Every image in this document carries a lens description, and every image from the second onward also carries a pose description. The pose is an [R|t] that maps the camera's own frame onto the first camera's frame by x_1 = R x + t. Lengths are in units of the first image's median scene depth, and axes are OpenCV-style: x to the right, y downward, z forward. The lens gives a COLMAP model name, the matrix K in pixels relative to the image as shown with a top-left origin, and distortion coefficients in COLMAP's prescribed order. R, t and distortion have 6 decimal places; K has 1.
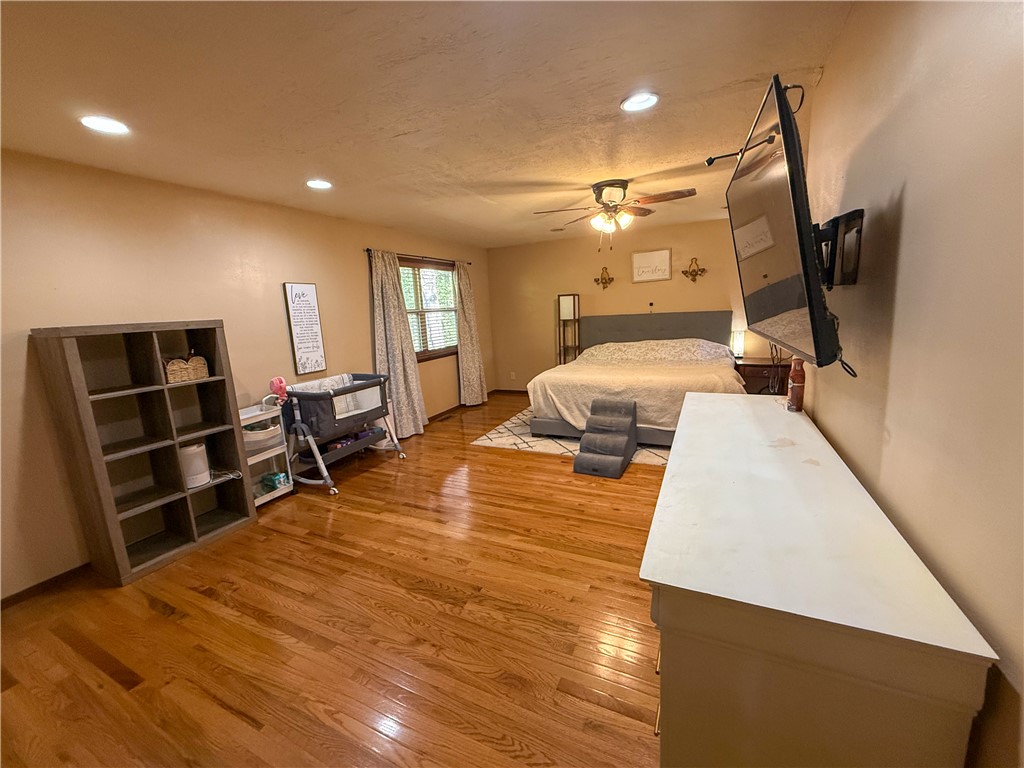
lens RADIAL K [[411.2, 0, 508.9], [0, 411.2, 382.4], [0, 0, 1]] dist [0.002513, -0.000837]
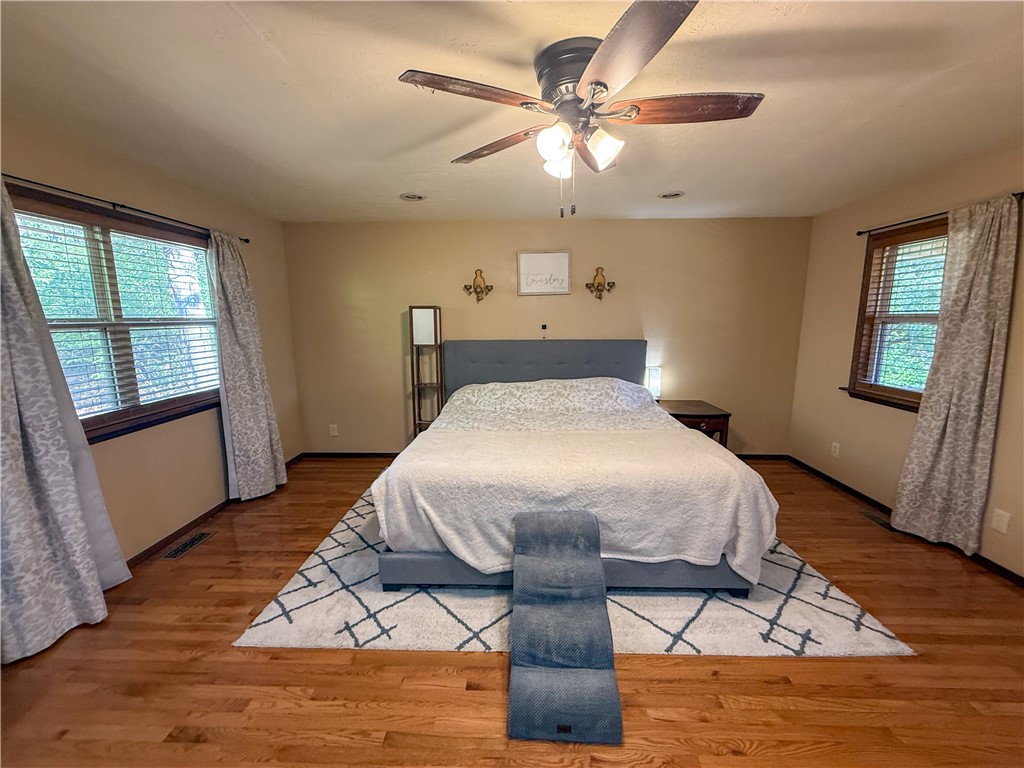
lens RADIAL K [[411.2, 0, 510.9], [0, 411.2, 384.2], [0, 0, 1]] dist [0.002513, -0.000837]
pose [[0.910207, -0.019174, 0.413710, -0.003008], [0.031529, 0.999237, -0.023056, -0.080782], [-0.412952, 0.034030, 0.910117, 0.401366]]
